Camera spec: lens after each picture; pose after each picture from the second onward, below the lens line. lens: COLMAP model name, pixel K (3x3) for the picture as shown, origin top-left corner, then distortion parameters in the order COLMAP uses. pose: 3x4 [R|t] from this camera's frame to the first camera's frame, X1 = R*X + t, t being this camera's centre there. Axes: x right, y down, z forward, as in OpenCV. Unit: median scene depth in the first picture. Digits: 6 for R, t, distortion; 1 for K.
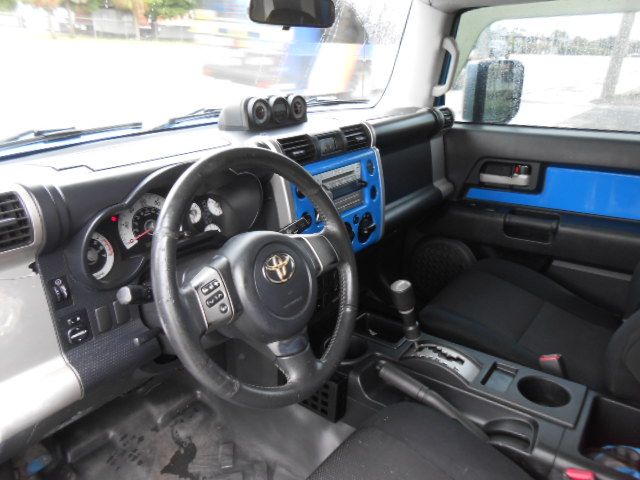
lens RADIAL K [[478.2, 0, 322.2], [0, 478.2, 240.4], [0, 0, 1]] dist [-0.019219, 0.008790]
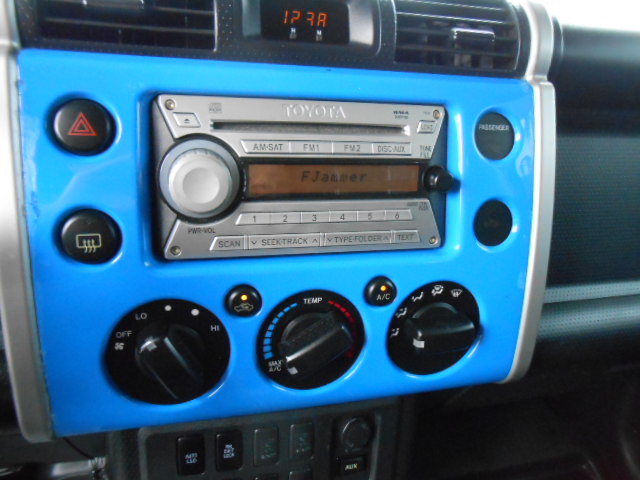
lens RADIAL K [[478.2, 0, 322.2], [0, 478.2, 240.4], [0, 0, 1]] dist [-0.019219, 0.008790]
pose [[0.774707, 0.197815, -0.600582, 0.139125], [-0.253656, 0.967256, -0.008611, -0.040943], [0.579213, 0.159012, 0.799517, 0.480015]]
